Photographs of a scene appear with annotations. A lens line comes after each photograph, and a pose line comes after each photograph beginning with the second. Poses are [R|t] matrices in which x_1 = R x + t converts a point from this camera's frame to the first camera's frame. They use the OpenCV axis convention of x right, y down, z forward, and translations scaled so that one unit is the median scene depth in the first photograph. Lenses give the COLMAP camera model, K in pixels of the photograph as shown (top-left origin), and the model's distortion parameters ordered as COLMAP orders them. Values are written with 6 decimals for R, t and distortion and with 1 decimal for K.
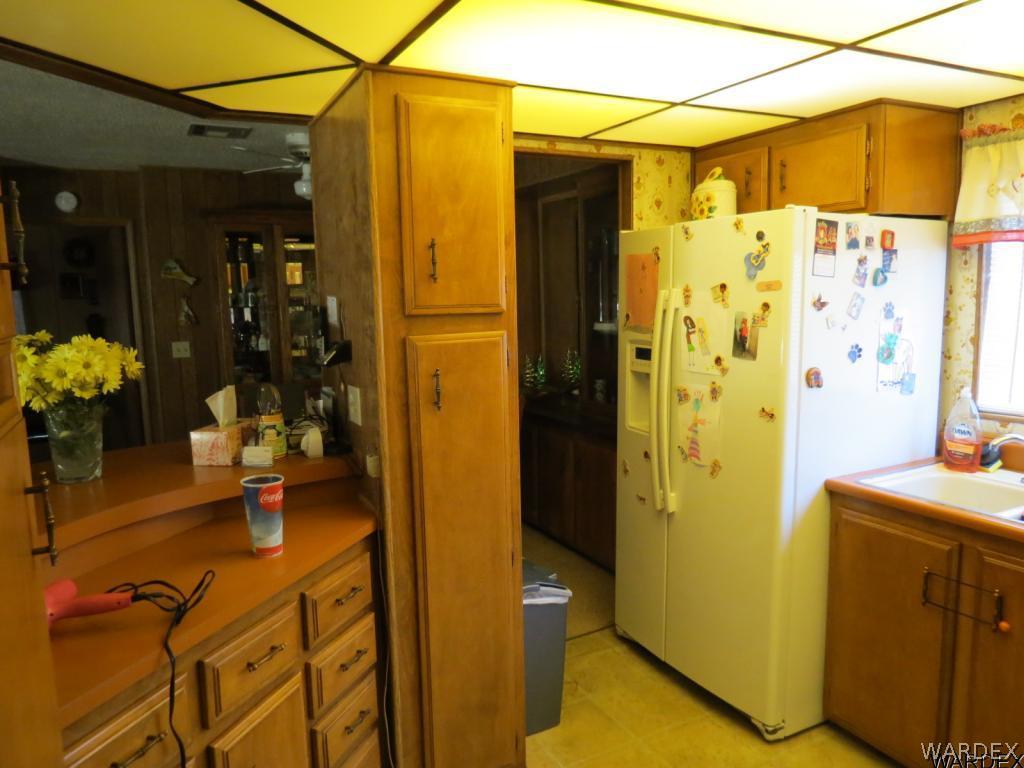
lens RADIAL K [[728.3, 0, 515.7], [0, 728.3, 386.7], [0, 0, 1]] dist [-0.029976, 0.009119]
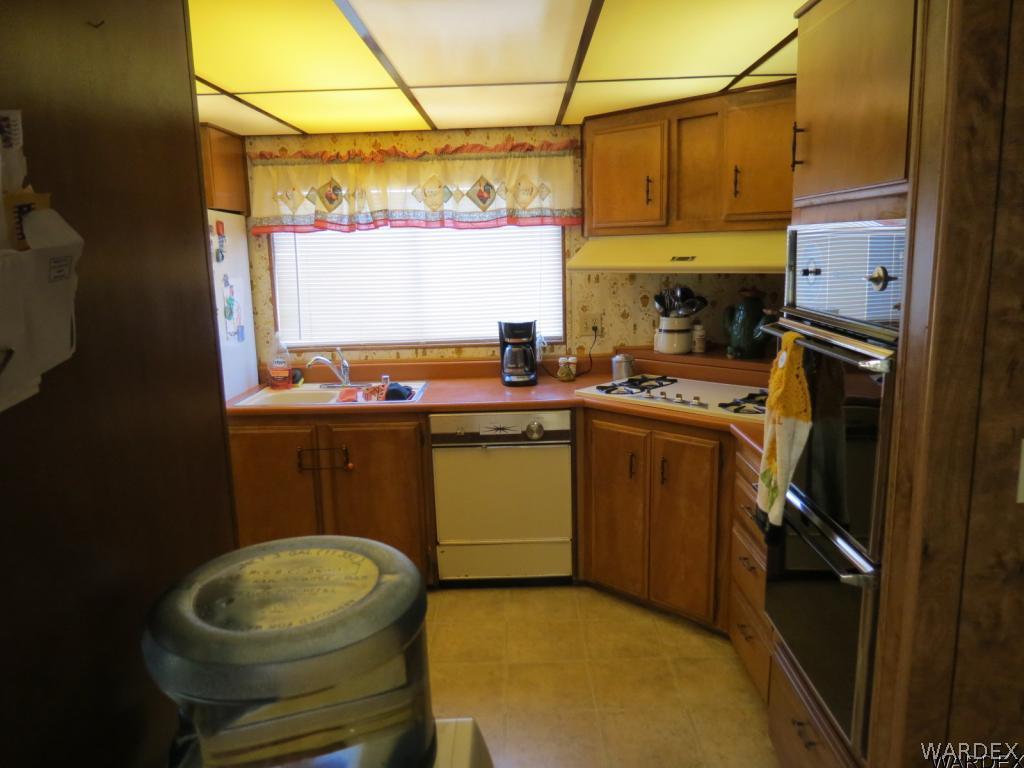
lens RADIAL K [[728.3, 0, 515.7], [0, 728.3, 386.7], [0, 0, 1]] dist [-0.029976, 0.009119]
pose [[0.464891, -0.144713, 0.873461, -0.456443], [0.124586, 0.987428, 0.097285, 0.028319], [-0.876559, 0.063594, 0.477075, -0.118259]]
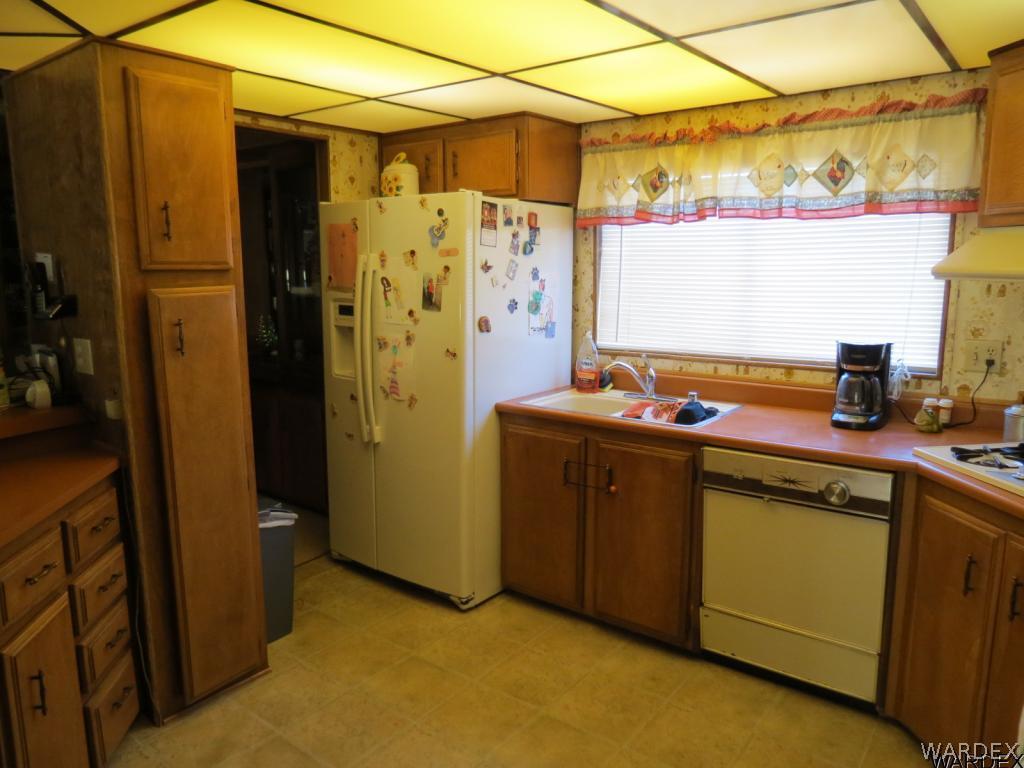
lens RADIAL K [[728.3, 0, 515.7], [0, 728.3, 386.7], [0, 0, 1]] dist [-0.029976, 0.009119]
pose [[0.905044, -0.050980, 0.422252, -0.088770], [0.035954, 0.998407, 0.043478, 0.041979], [-0.423796, -0.024168, 0.905435, -0.195971]]
